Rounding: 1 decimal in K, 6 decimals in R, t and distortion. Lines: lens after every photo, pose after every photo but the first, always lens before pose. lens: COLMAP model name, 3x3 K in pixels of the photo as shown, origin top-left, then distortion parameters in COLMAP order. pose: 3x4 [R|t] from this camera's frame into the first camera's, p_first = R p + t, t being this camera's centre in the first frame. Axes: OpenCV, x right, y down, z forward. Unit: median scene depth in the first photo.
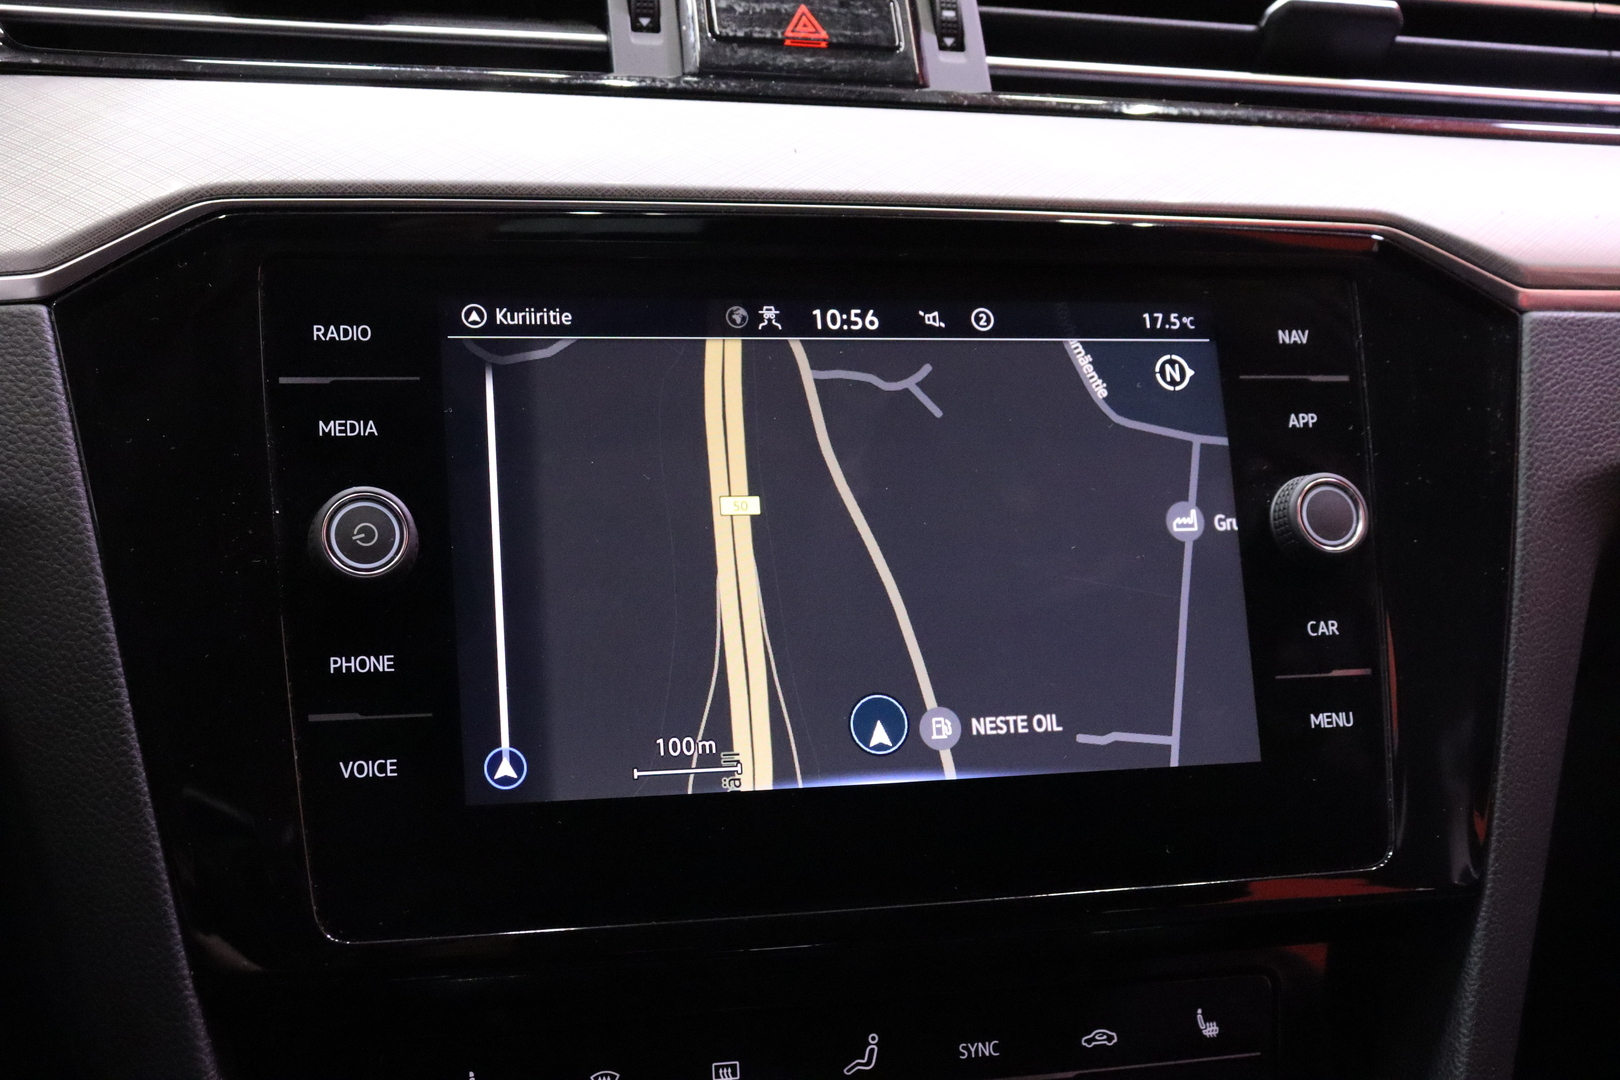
lens RADIAL K [[1925.7, 0, 805.7], [0, 1925.7, 559.9], [0, 0, 1]] dist [-0.086536, 0.235527]
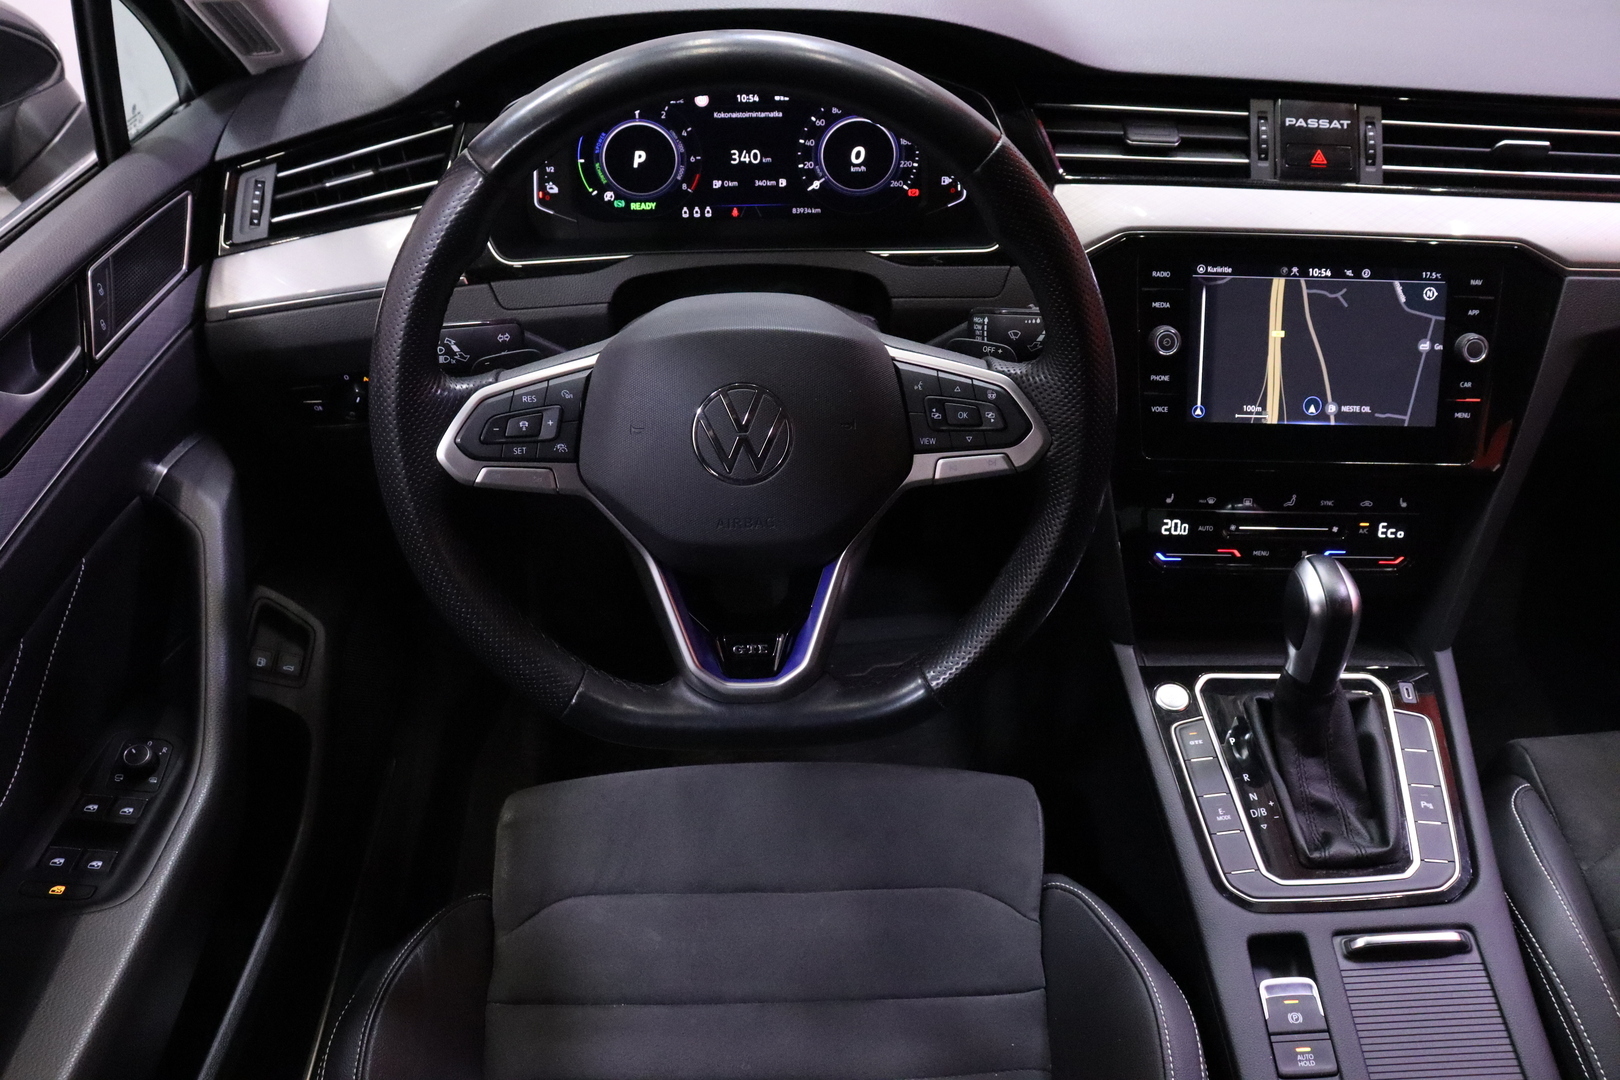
lens RADIAL K [[1332.6, 0, 810.0], [0, 1332.6, 540.0], [0, 0, 1]] dist [-0.177589, 0.160115]
pose [[0.960931, 0.125914, -0.246489, -0.196503], [-0.027859, 0.930012, 0.366471, -0.459322], [0.275382, -0.345286, 0.897186, -1.204944]]
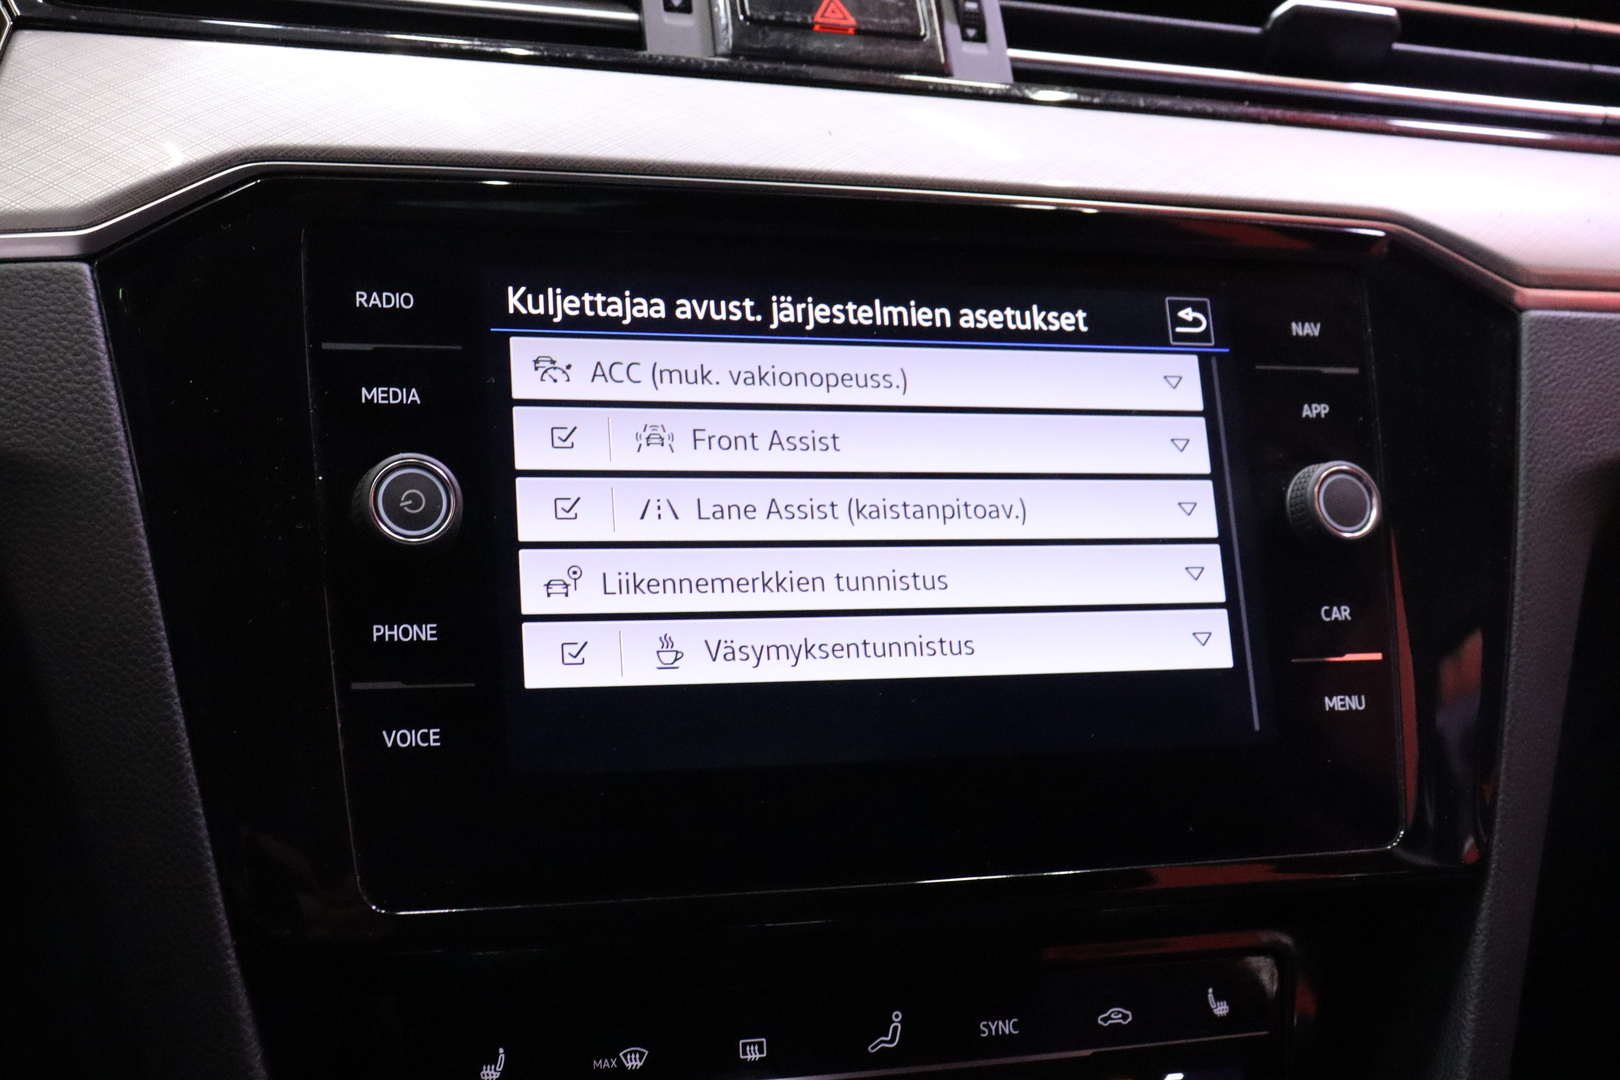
lens RADIAL K [[1925.7, 0, 805.7], [0, 1925.7, 559.9], [0, 0, 1]] dist [-0.086536, 0.235527]
pose [[0.997938, 0.012778, 0.062902, -0.079256], [-0.011946, 0.999836, -0.013592, 0.025170], [-0.063066, 0.012812, 0.997927, -0.002275]]
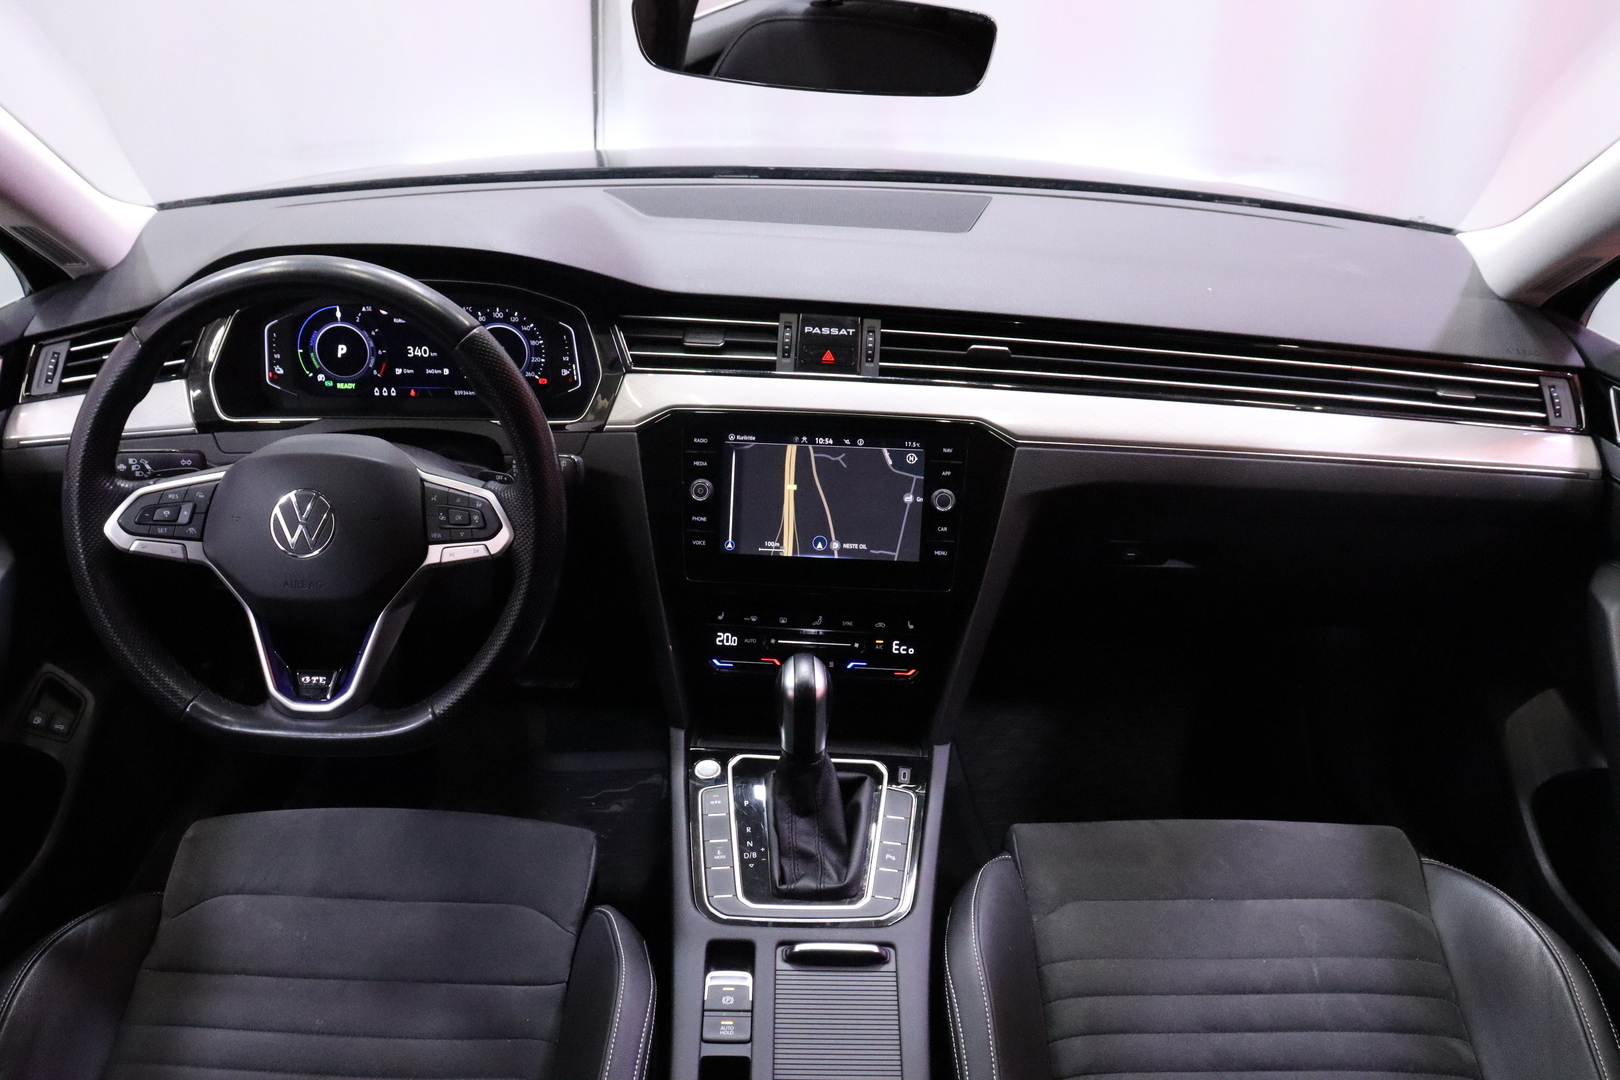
lens RADIAL K [[1332.6, 0, 810.0], [0, 1332.6, 540.0], [0, 0, 1]] dist [-0.177589, 0.160115]
pose [[0.954634, 0.113081, -0.275476, 0.775659], [-0.059899, 0.979103, 0.194341, -0.458475], [0.291696, -0.169024, 0.941459, -1.638142]]
